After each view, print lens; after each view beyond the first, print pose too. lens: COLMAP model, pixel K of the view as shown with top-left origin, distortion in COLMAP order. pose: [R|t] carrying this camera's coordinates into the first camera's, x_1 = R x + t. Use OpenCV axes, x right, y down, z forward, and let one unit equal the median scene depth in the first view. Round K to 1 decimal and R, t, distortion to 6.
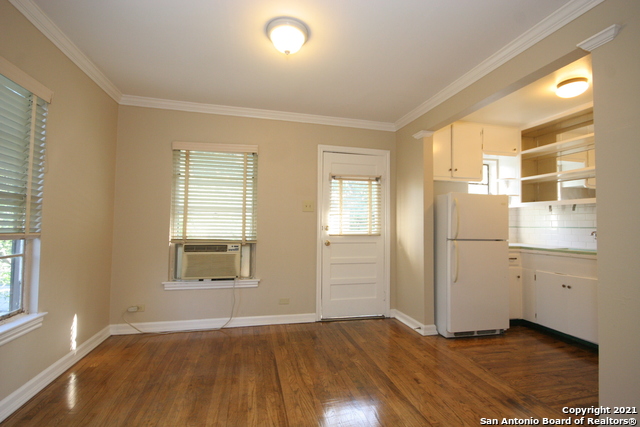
lens RADIAL K [[302.2, 0, 322.1], [0, 302.2, 214.0], [0, 0, 1]] dist [0.000758, 0.000247]
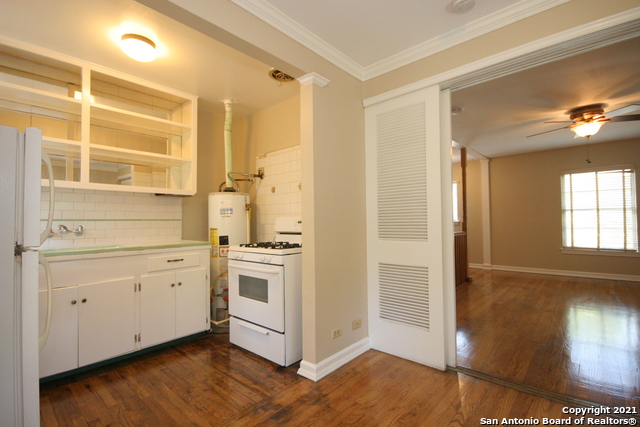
lens RADIAL K [[302.2, 0, 322.1], [0, 302.2, 214.0], [0, 0, 1]] dist [0.000758, 0.000247]
pose [[-0.576286, 0.023795, 0.816902, -0.106093], [-0.027483, 0.998446, -0.048471, 0.048439], [-0.816786, -0.050384, -0.574737, 0.884228]]
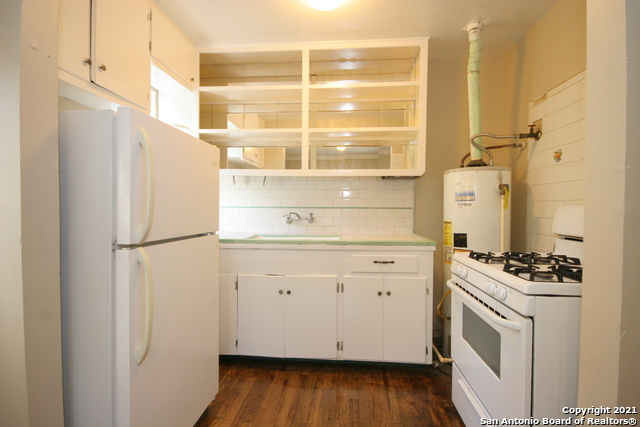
lens RADIAL K [[302.2, 0, 322.1], [0, 302.2, 214.0], [0, 0, 1]] dist [0.000758, 0.000247]
pose [[0.317511, -0.028693, 0.947820, 0.163245], [-0.044751, 0.997975, 0.045202, 0.021728], [-0.947198, -0.056768, 0.315584, 0.656680]]
